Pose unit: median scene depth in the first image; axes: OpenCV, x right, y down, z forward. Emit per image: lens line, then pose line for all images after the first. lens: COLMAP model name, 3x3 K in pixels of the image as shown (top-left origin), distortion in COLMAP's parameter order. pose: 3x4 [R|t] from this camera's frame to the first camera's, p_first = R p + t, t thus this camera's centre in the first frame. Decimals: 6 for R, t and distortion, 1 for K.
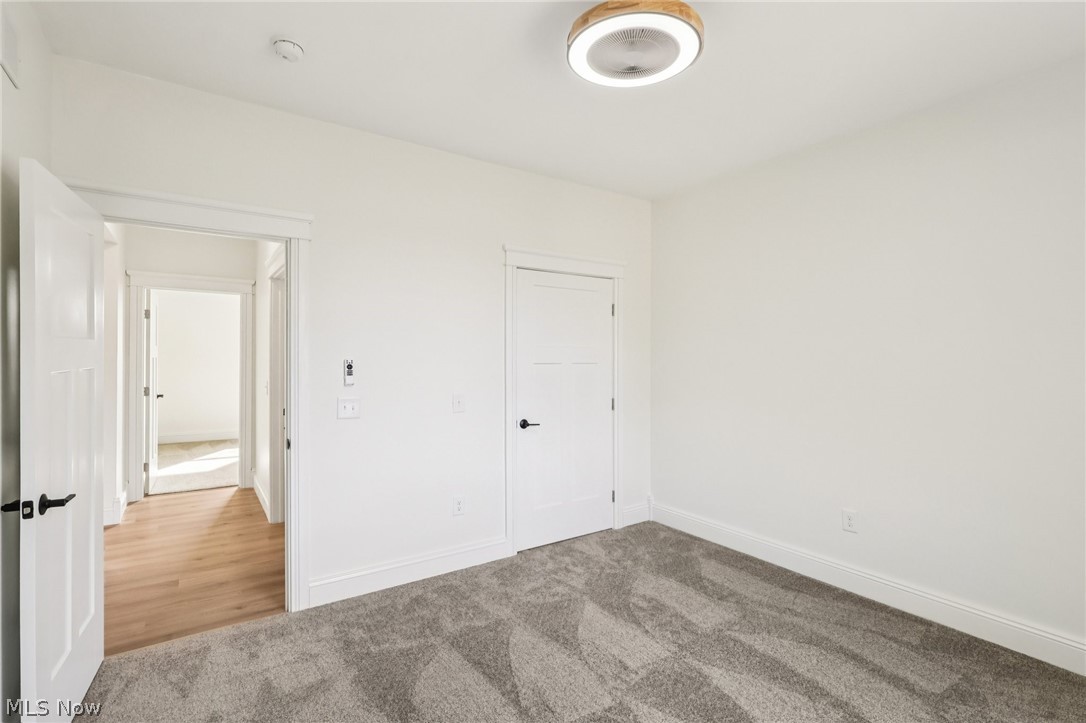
lens RADIAL K [[504.3, 0, 538.4], [0, 504.3, 356.8], [0, 0, 1]] dist [-0.000916, 0.000993]
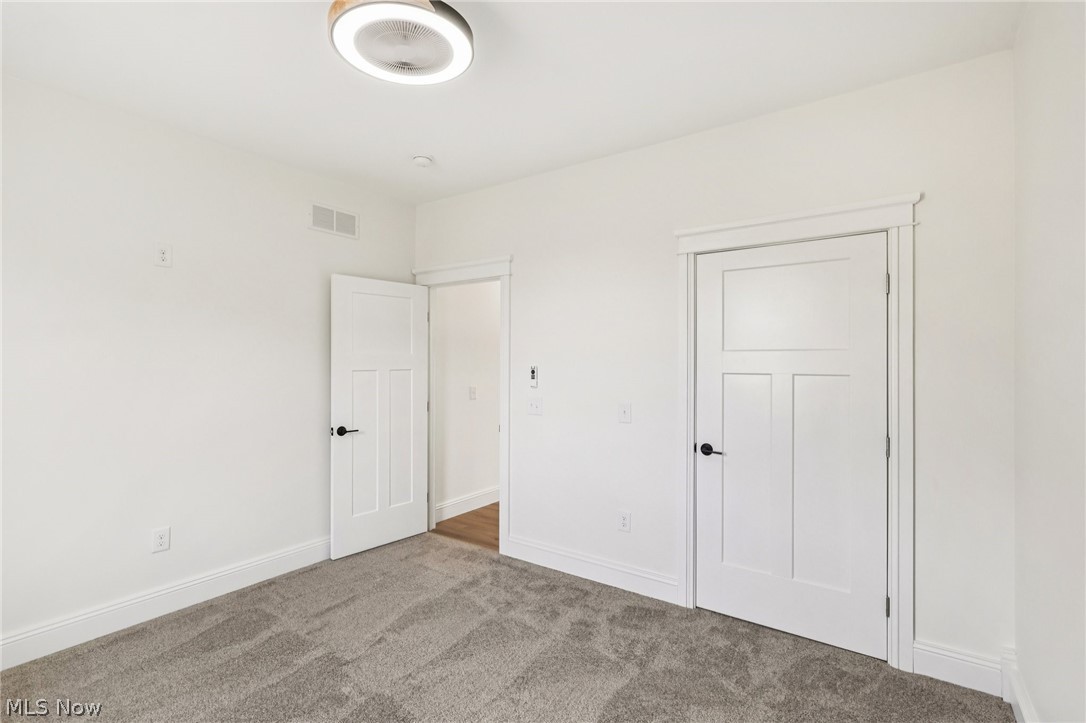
lens RADIAL K [[504.3, 0, 541.3], [0, 504.3, 362.2], [0, 0, 1]] dist [-0.000916, 0.000993]
pose [[0.351503, -0.002639, -0.936183, 0.767572], [-0.004492, 0.999980, -0.004505, 0.001564], [0.936176, 0.005789, 0.351484, 0.592119]]
